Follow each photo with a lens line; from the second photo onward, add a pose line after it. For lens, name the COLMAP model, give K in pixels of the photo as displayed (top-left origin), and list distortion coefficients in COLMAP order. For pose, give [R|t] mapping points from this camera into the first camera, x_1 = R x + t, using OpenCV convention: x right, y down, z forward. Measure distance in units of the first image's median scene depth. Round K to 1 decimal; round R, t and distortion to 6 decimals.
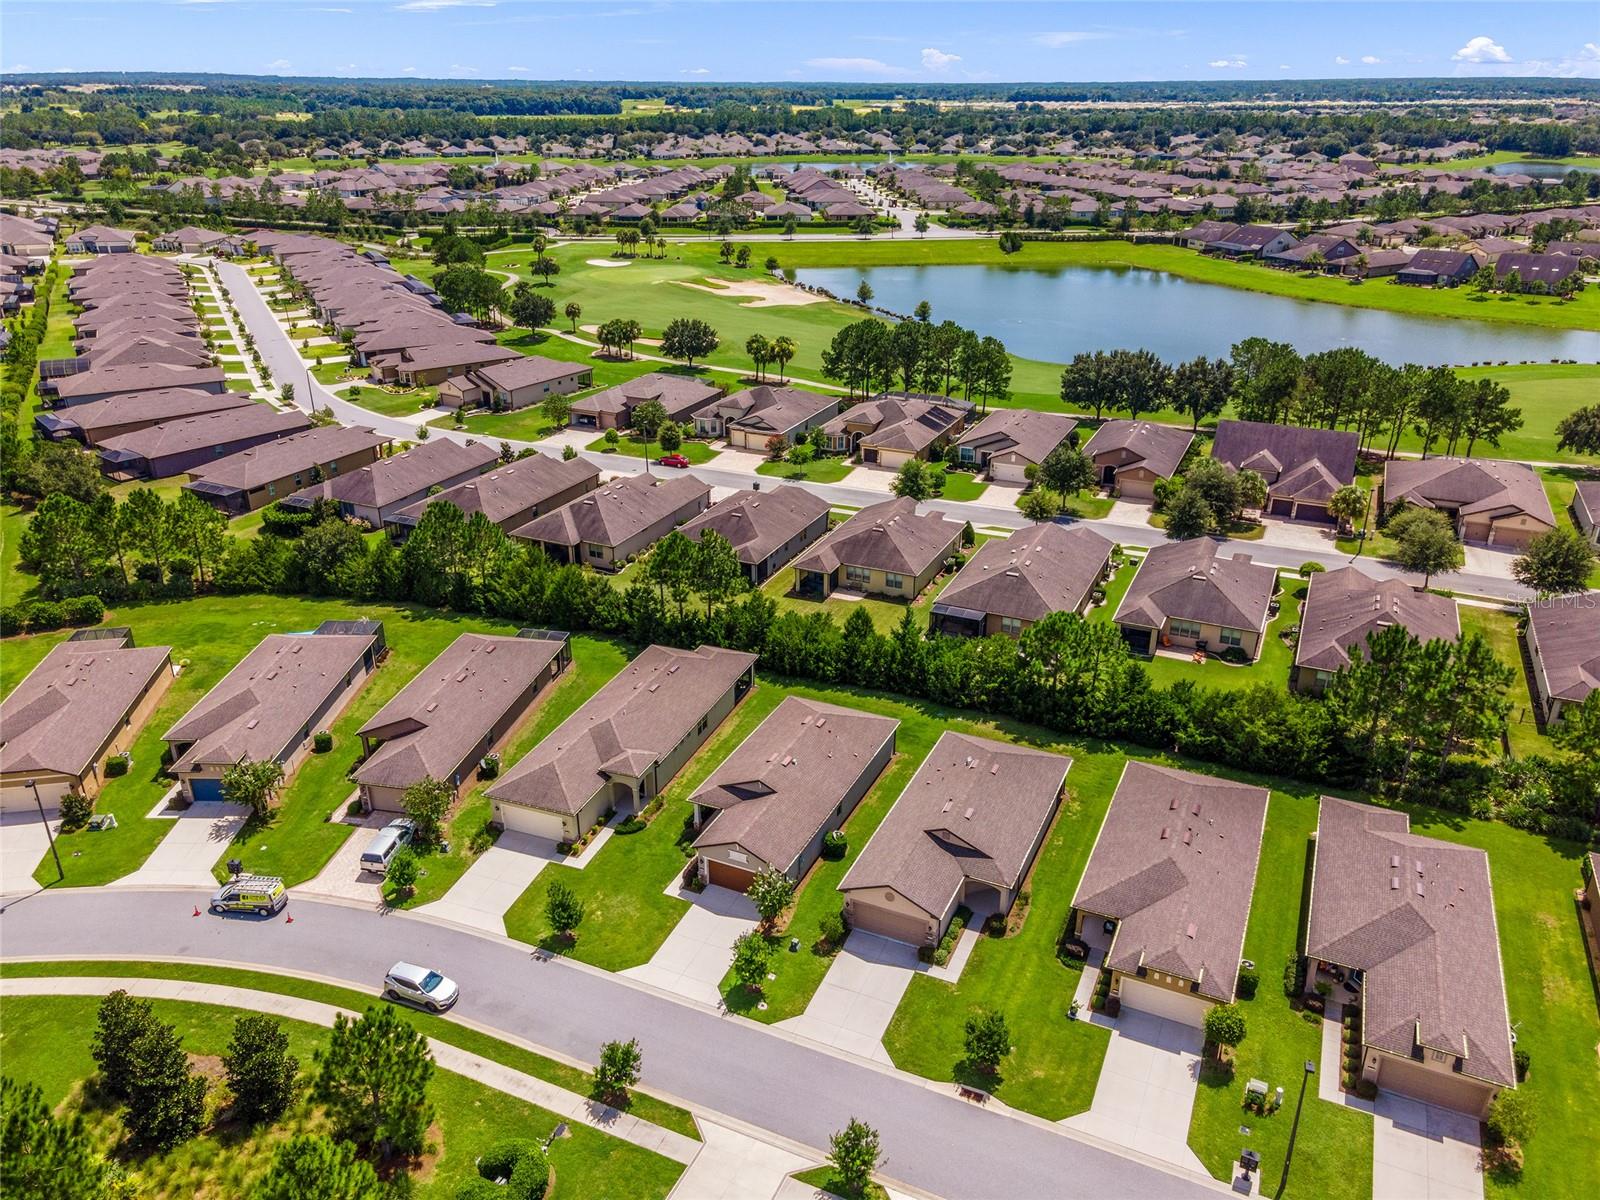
lens RADIAL K [[1182.7, 0, 800.0], [0, 1182.7, 600.0], [0, 0, 1]] dist [0.012172, 0.043227]
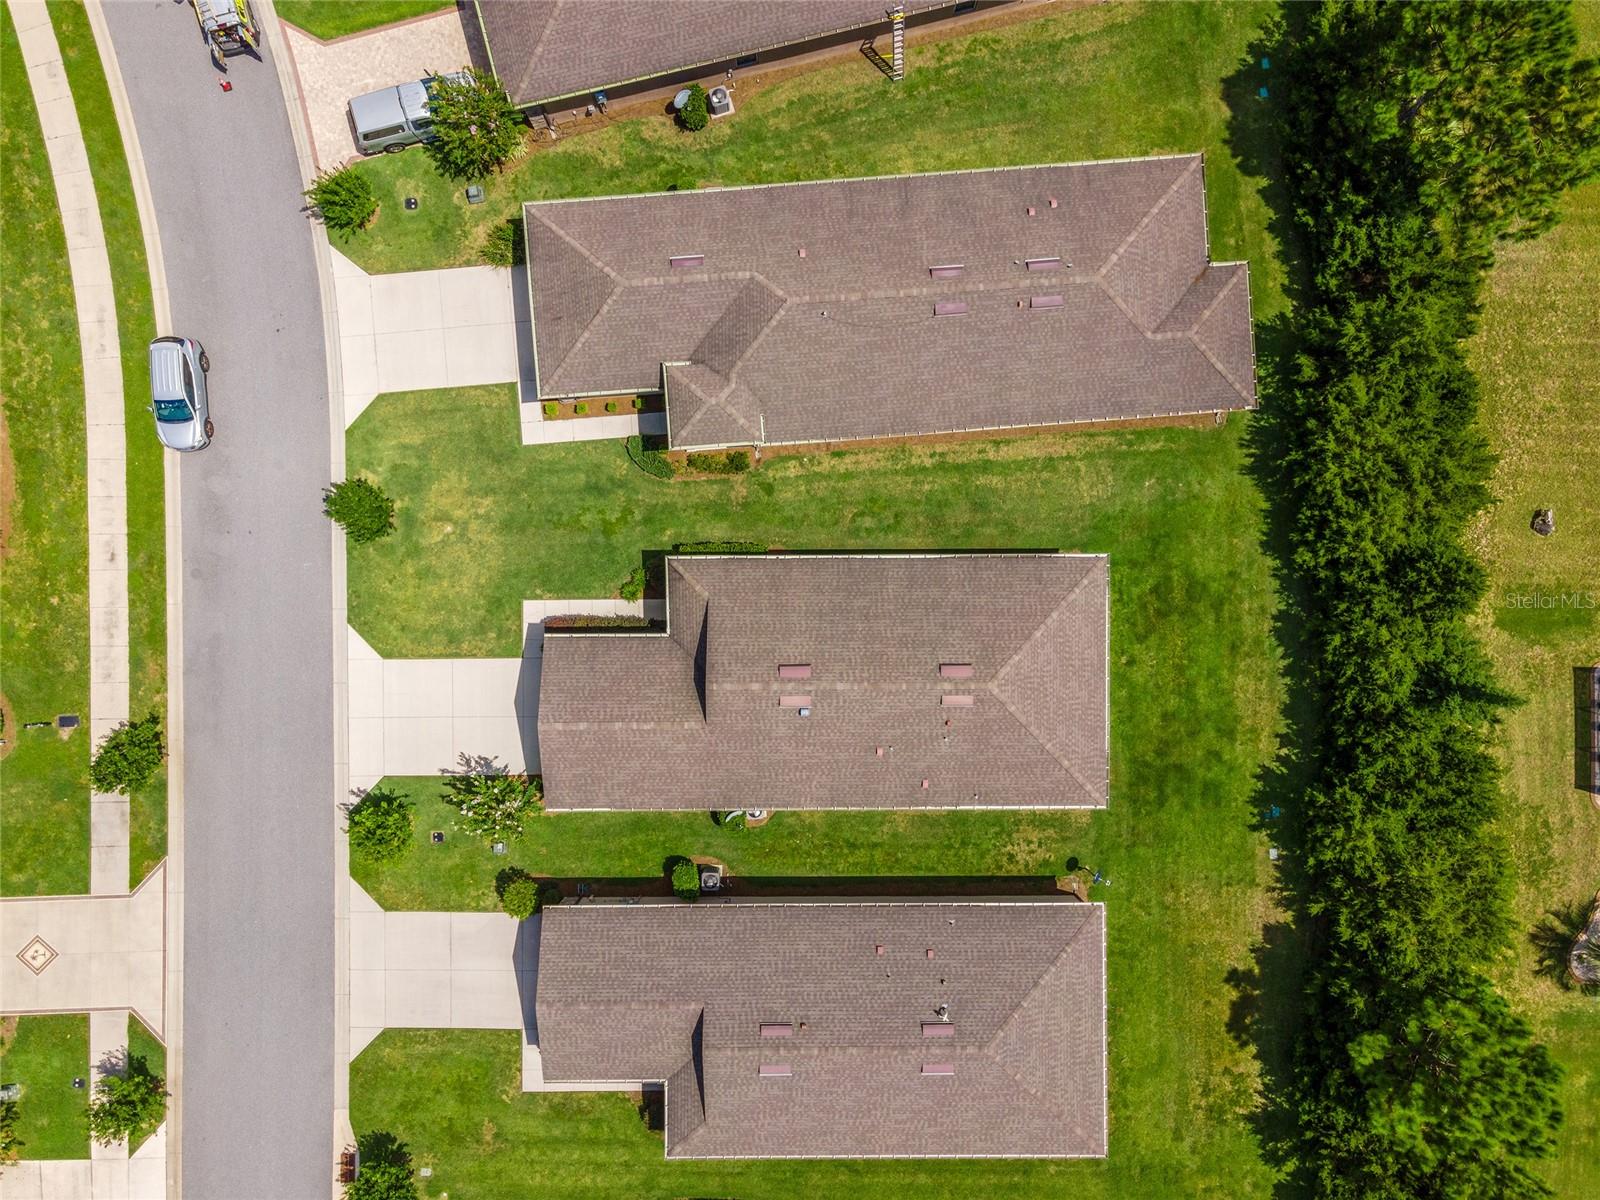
lens RADIAL K [[1182.7, 0, 800.0], [0, 1182.7, 600.0], [0, 0, 1]] dist [0.012172, 0.043227]
pose [[0.422028, 0.906351, 0.020525, -0.032383], [-0.366678, 0.149945, 0.918185, -0.180530], [0.829120, -0.395025, 0.395620, 0.423602]]
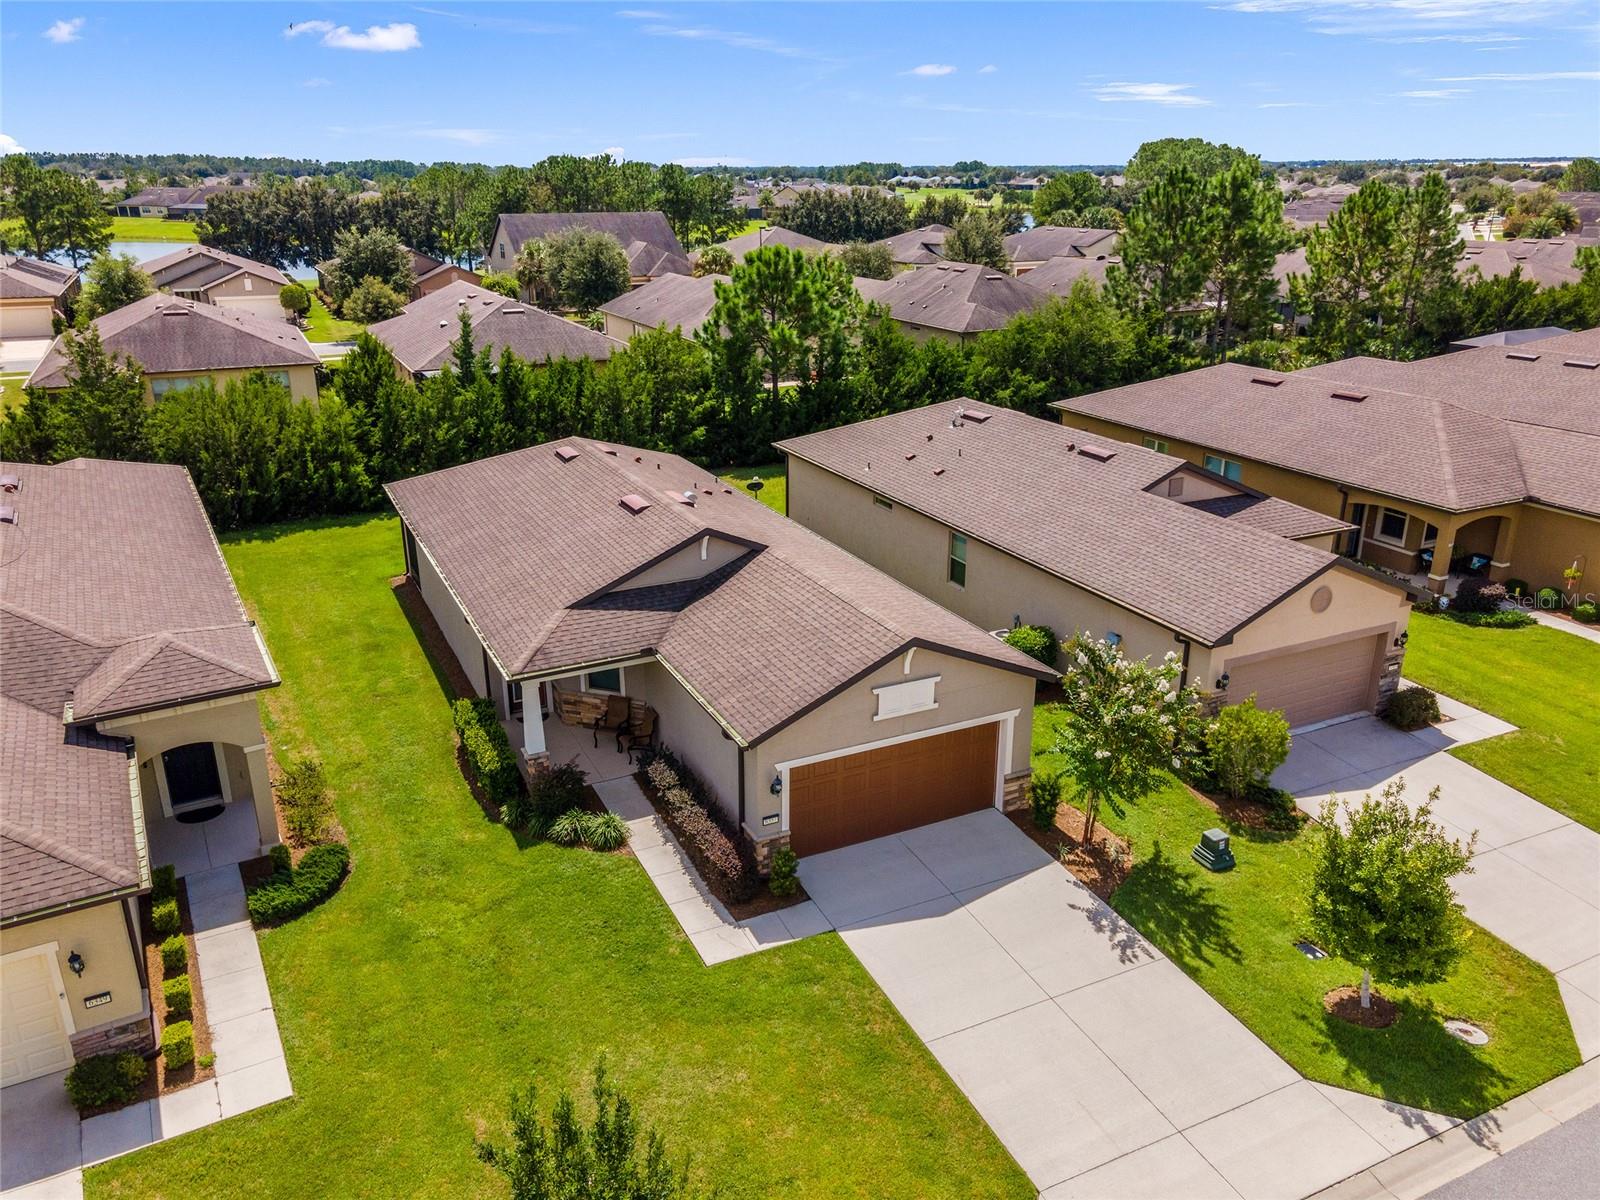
lens RADIAL K [[1186.0, 0, 800.0], [0, 1186.0, 600.0], [0, 0, 1]] dist [0.008690, 0.051796]
pose [[0.634916, -0.266907, 0.725012, -0.128066], [0.313633, 0.946668, 0.073849, 0.078140], [-0.706056, 0.180500, 0.684766, 0.386764]]
